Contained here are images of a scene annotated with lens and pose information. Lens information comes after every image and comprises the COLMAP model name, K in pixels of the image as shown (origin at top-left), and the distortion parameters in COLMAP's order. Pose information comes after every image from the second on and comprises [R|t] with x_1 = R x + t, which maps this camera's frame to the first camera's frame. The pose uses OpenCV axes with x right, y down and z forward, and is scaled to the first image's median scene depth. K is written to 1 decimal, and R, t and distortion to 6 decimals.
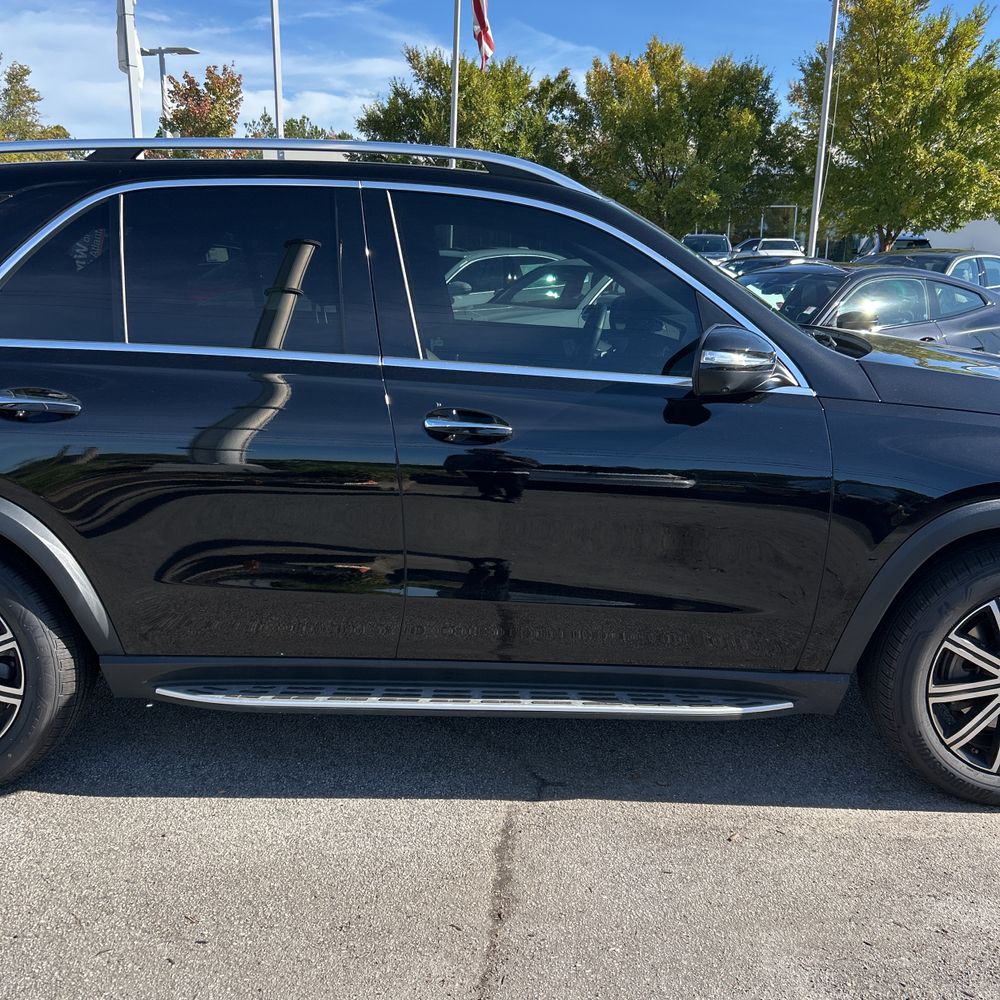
lens RADIAL K [[999.9, 0, 499.3], [0, 999.9, 510.5], [0, 0, 1]] dist [0.014258, 0.000000]
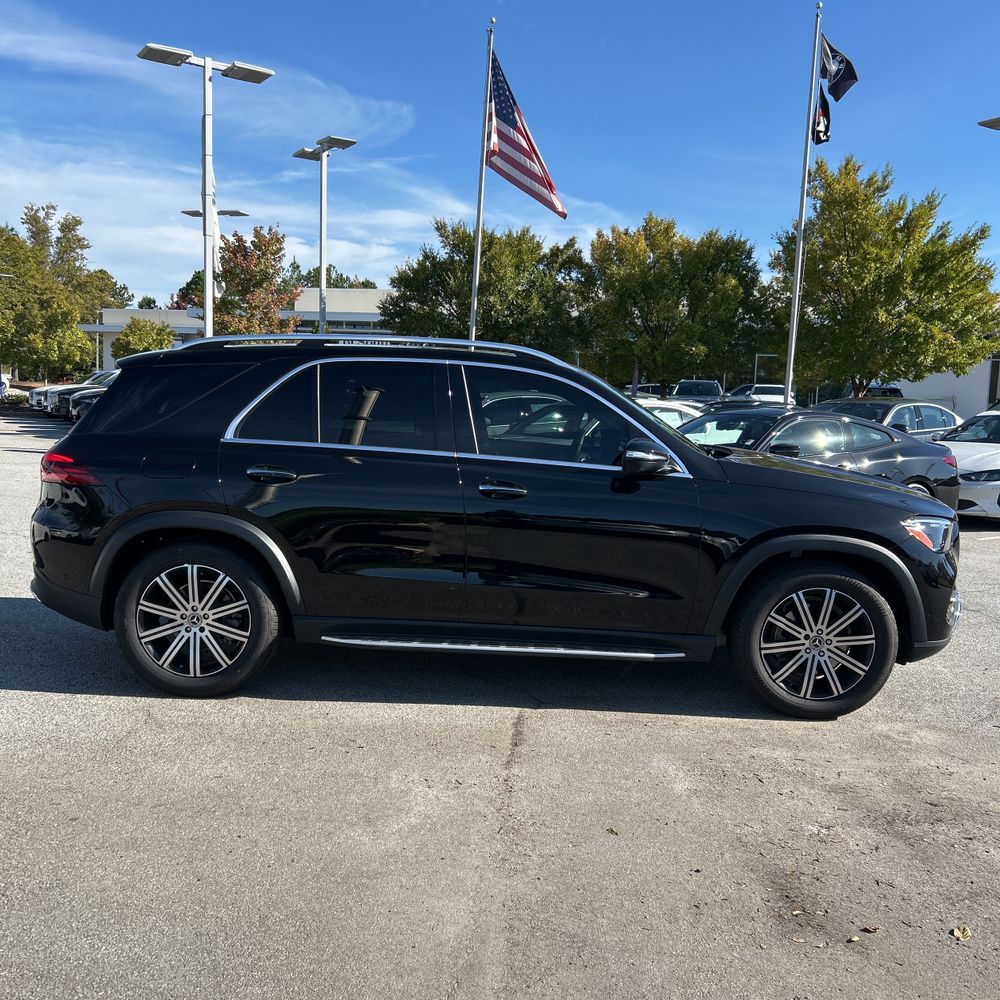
lens RADIAL K [[999.9, 0, 490.5], [0, 999.9, 499.5], [0, 0, 1]] dist [0.014258, 0.000000]
pose [[0.999650, 0.020000, -0.017319, -0.002788], [-0.022284, 0.989371, -0.143699, 0.026023], [0.014261, 0.144035, 0.989470, -0.107781]]
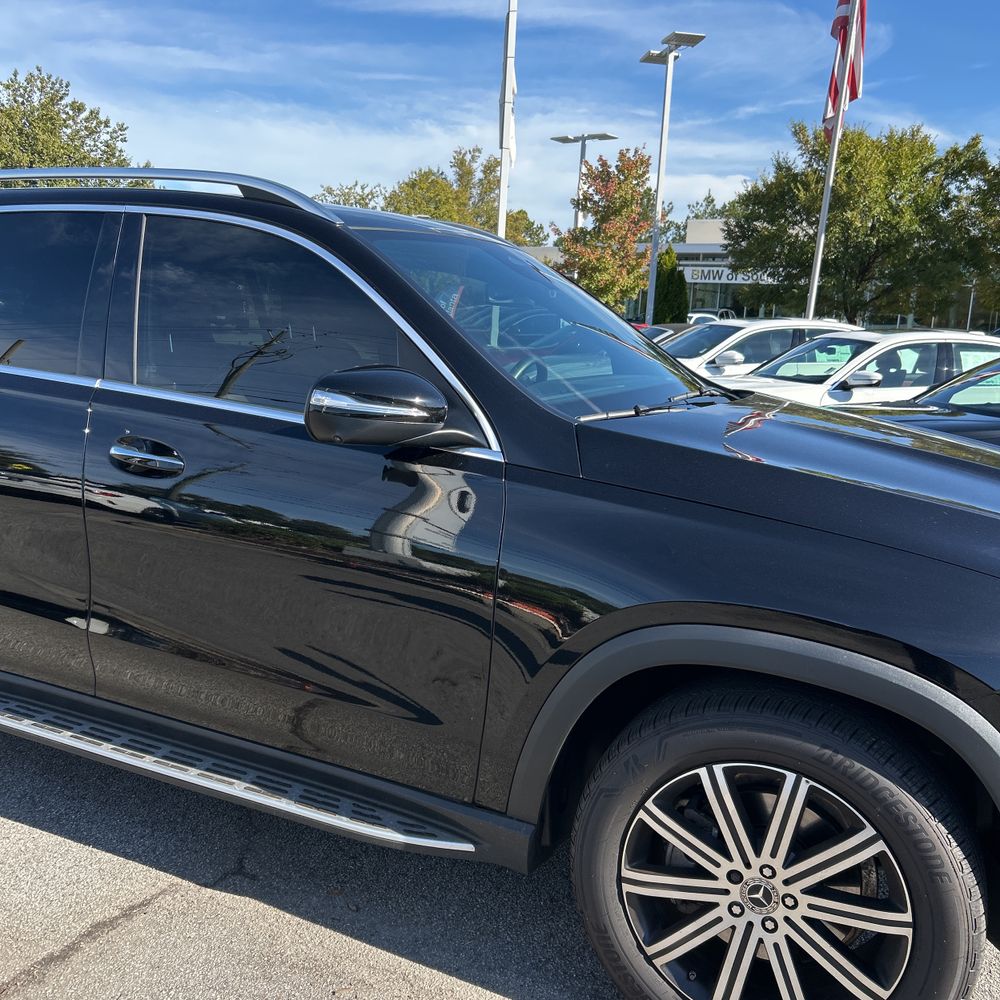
lens RADIAL K [[999.9, 0, 489.8], [0, 999.9, 503.2], [0, 0, 1]] dist [0.014258, 0.000000]
pose [[0.907486, 0.108783, -0.405753, 0.084468], [-0.140937, 0.988749, -0.050128, -0.005314], [0.395735, 0.102676, 0.912607, 0.036284]]
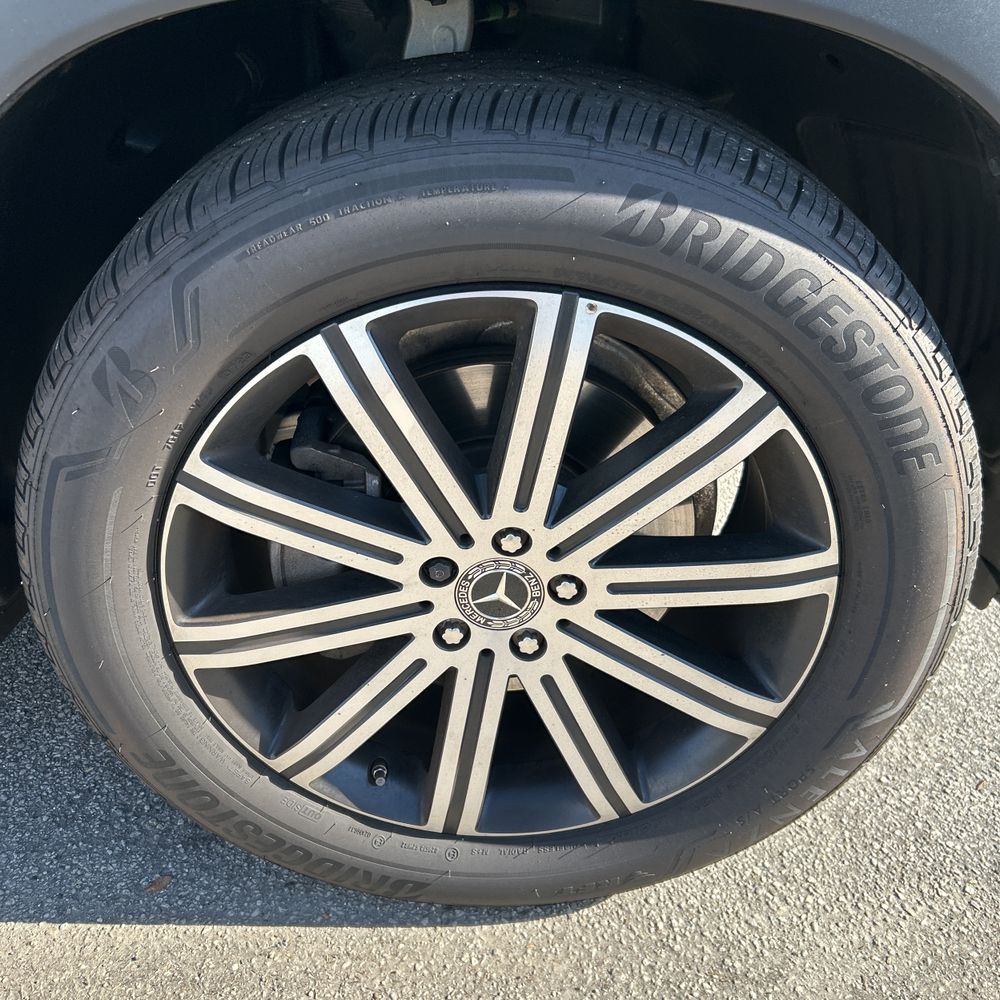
lens RADIAL K [[999.9, 0, 496.8], [0, 999.9, 485.0], [0, 0, 1]] dist [0.014258, 0.000000]
pose [[0.999692, -0.024619, 0.003023, 0.072802], [0.022603, 0.954386, 0.297717, 0.006893], [-0.010214, -0.297558, 0.954649, 0.100638]]
